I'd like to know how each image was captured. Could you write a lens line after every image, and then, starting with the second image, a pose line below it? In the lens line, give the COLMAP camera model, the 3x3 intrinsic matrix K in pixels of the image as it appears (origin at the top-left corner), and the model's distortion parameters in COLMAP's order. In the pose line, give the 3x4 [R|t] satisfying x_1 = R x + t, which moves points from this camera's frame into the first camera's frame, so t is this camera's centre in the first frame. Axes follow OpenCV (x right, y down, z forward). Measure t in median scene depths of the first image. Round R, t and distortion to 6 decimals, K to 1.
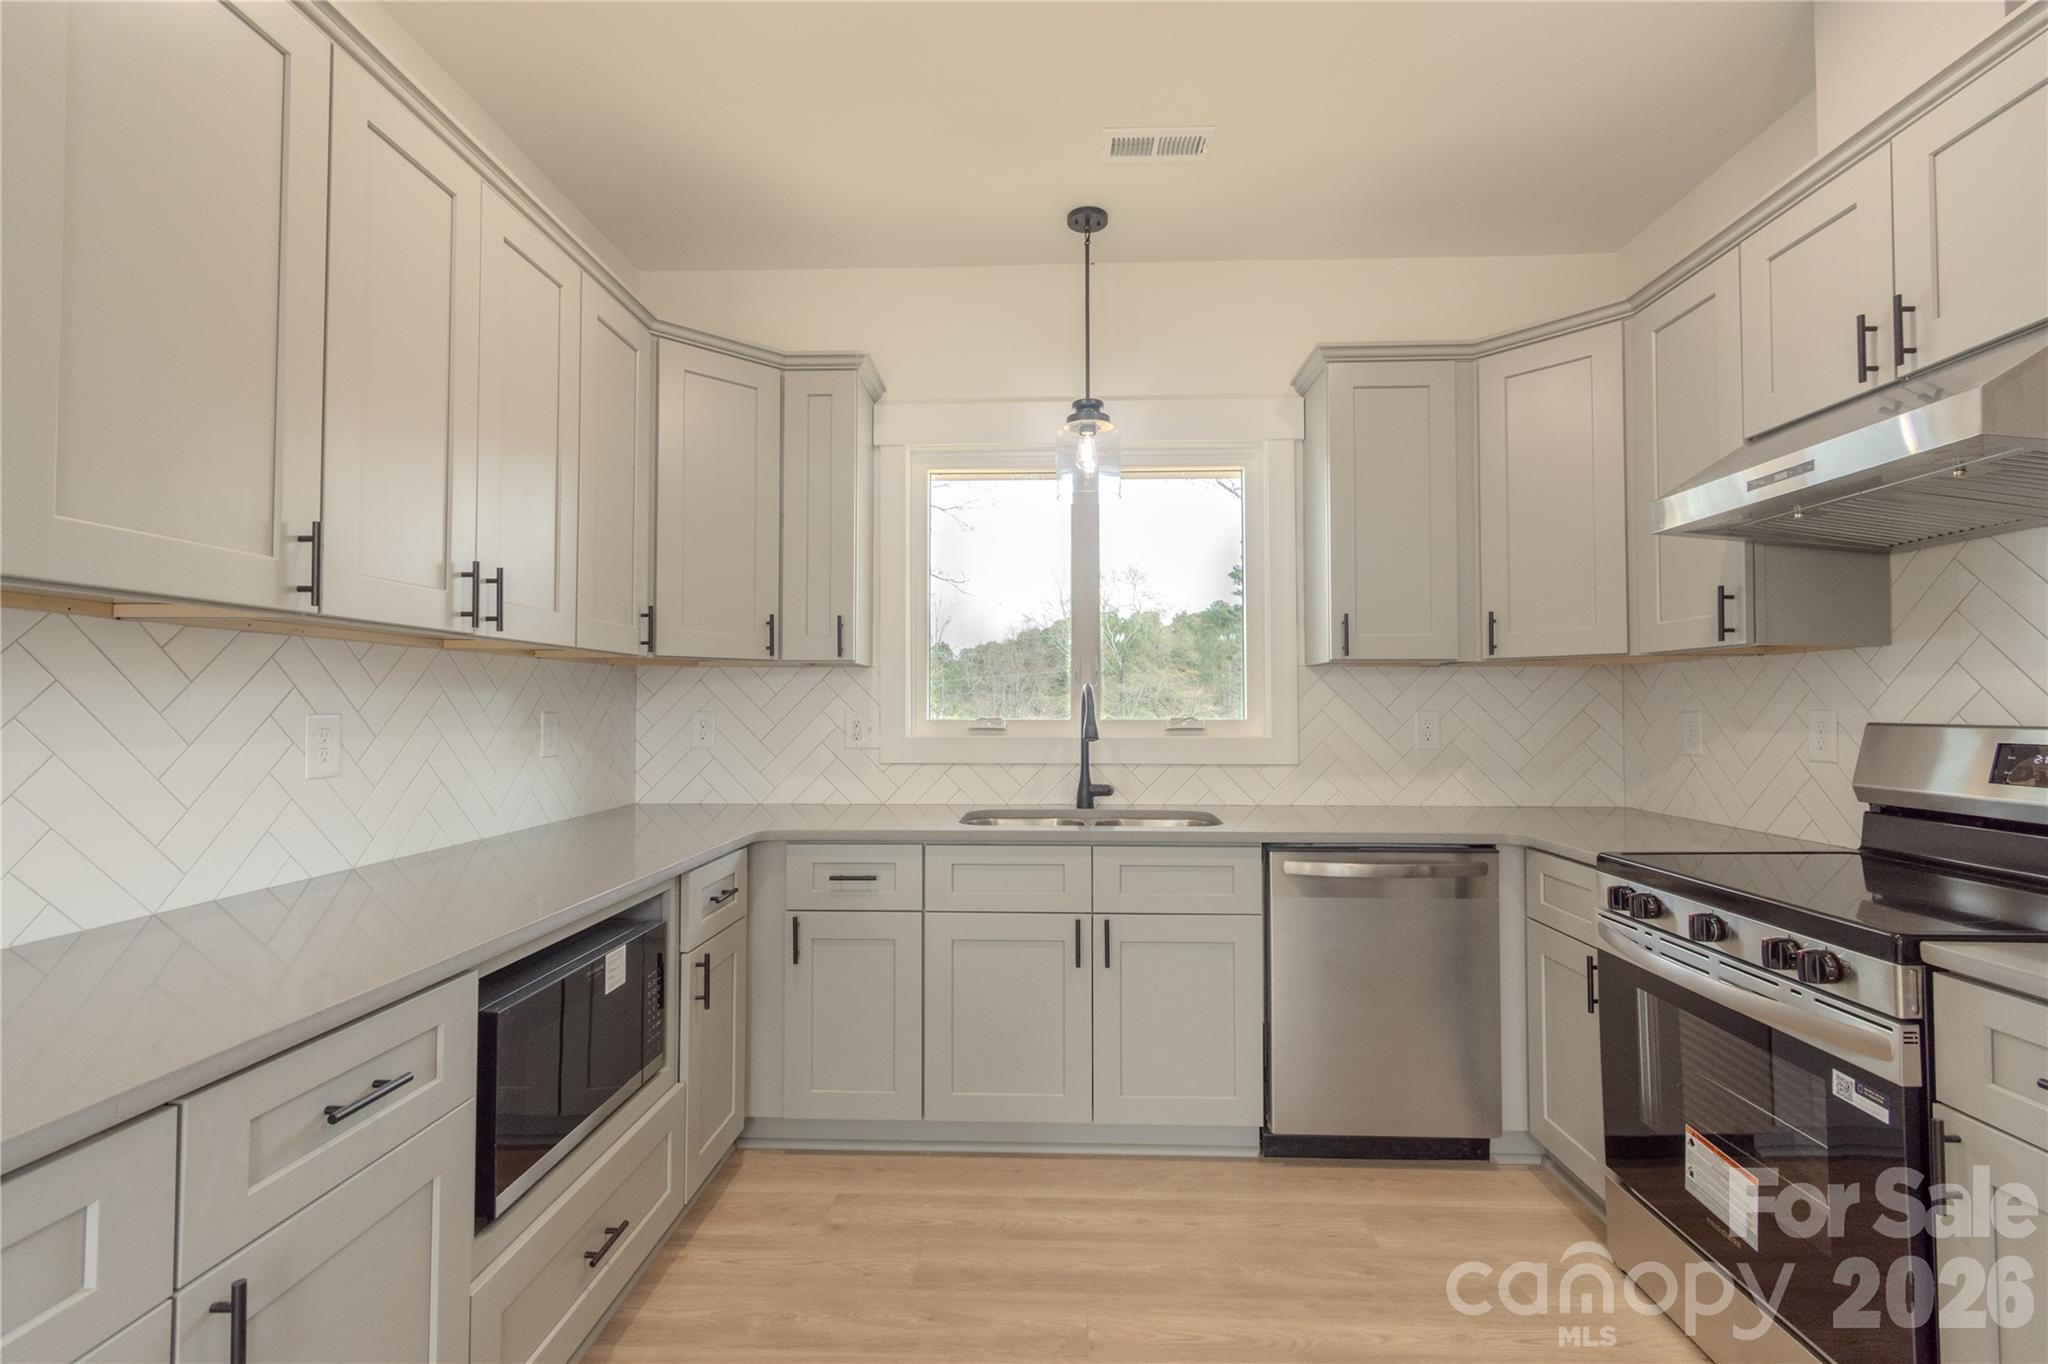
lens RADIAL K [[927.4, 0, 1024.0], [0, 927.4, 682.0], [0, 0, 1]] dist [0.001275, -0.000261]
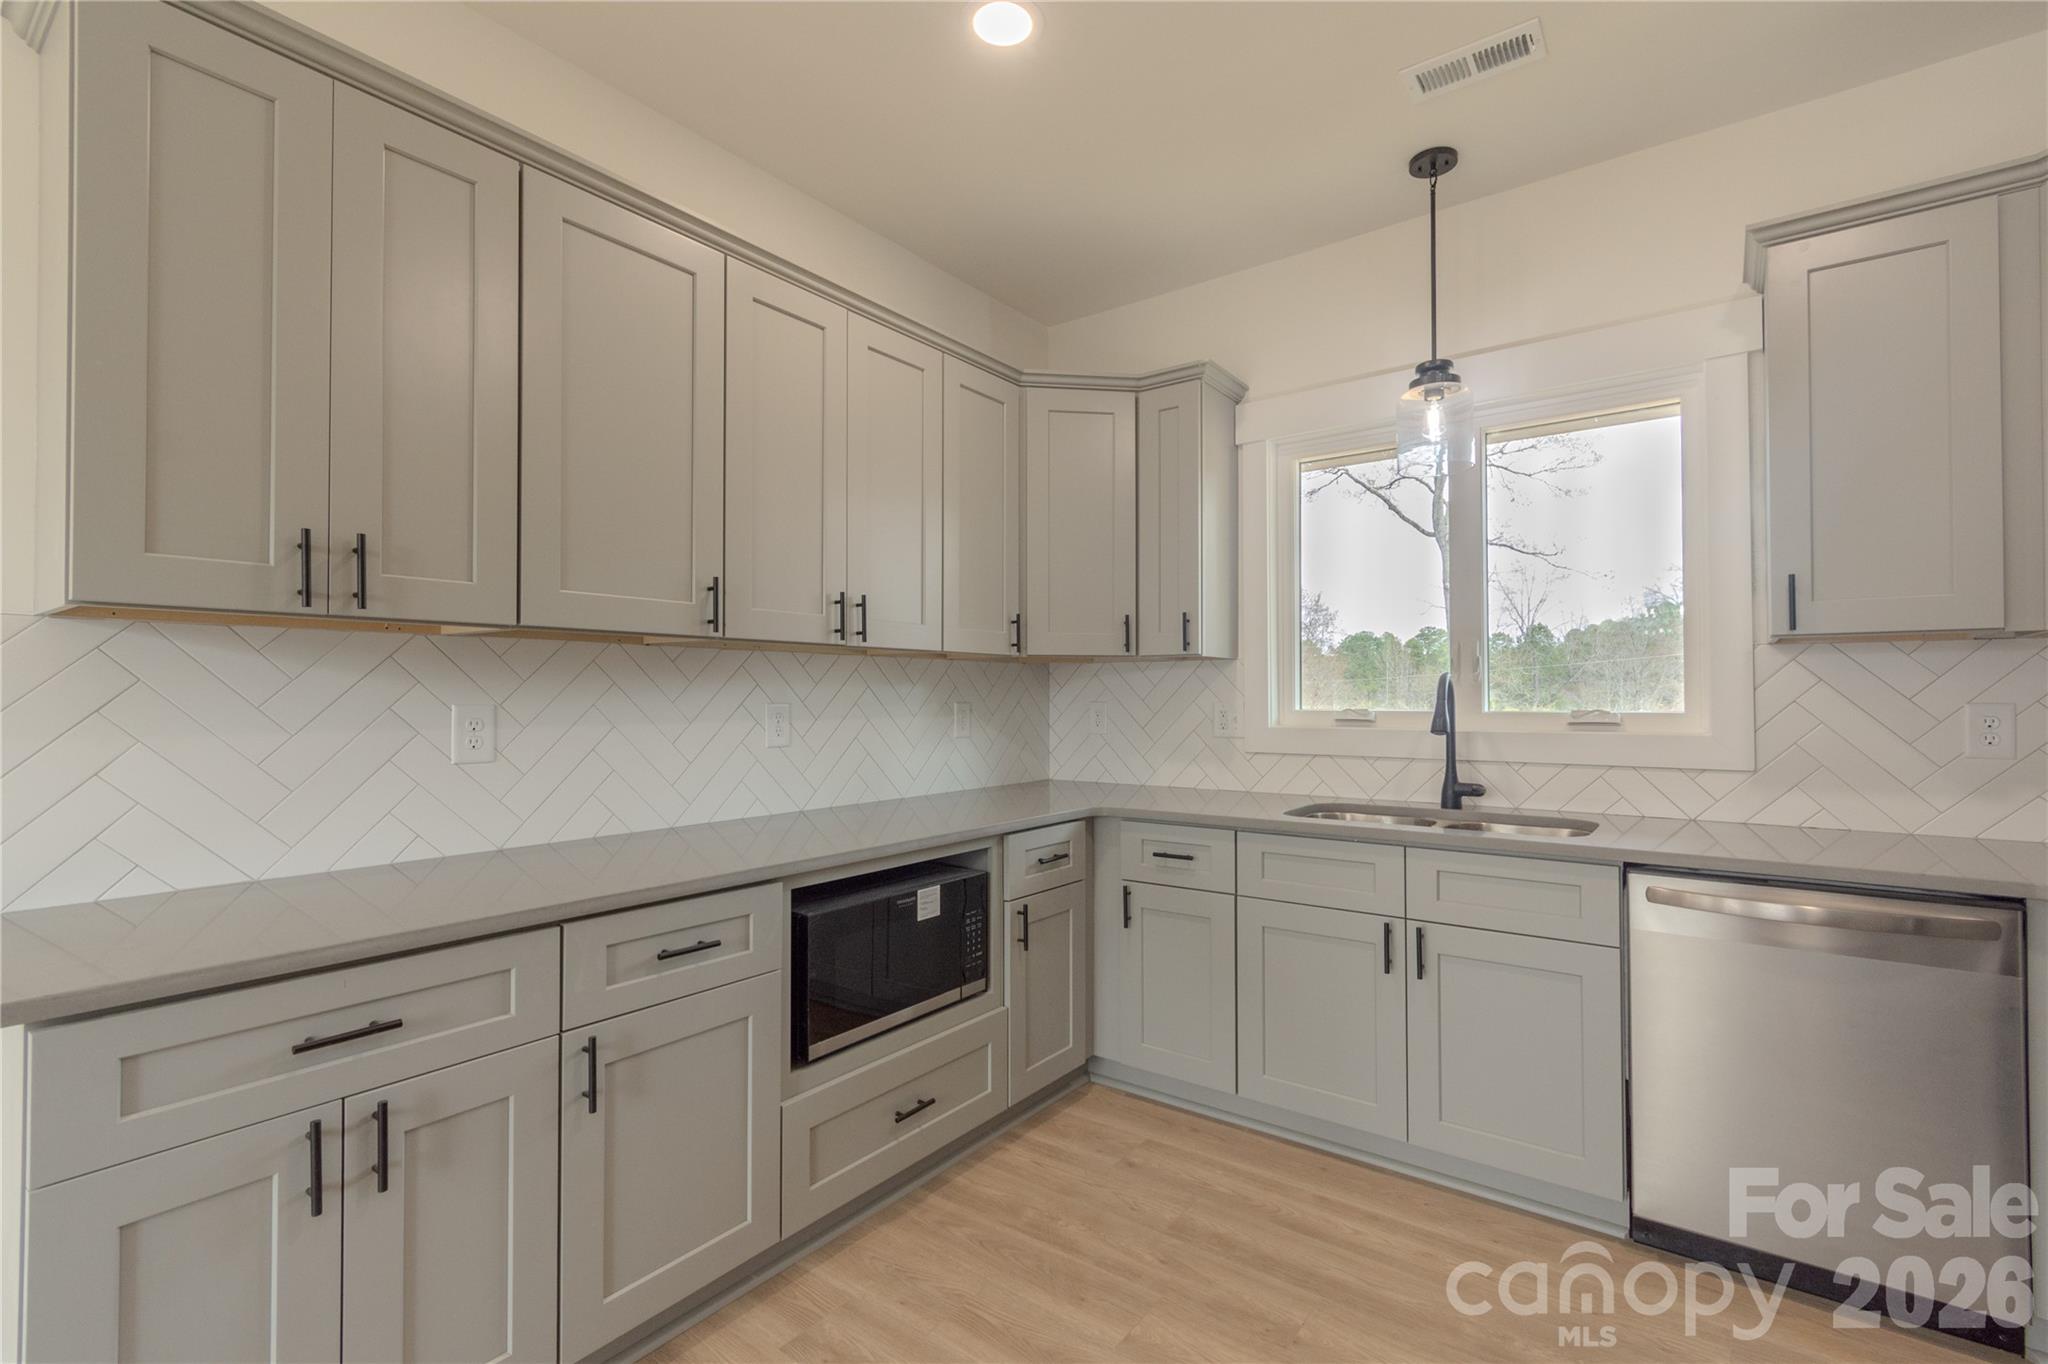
lens RADIAL K [[911.2, 0, 1024.4], [0, 911.2, 685.5], [0, 0, 1]] dist [-0.000266, -0.000319]
pose [[0.822349, -0.008526, -0.568920, 0.281324], [0.016569, 0.999823, 0.008966, 0.000236], [0.568743, -0.016800, 0.822344, 0.032220]]
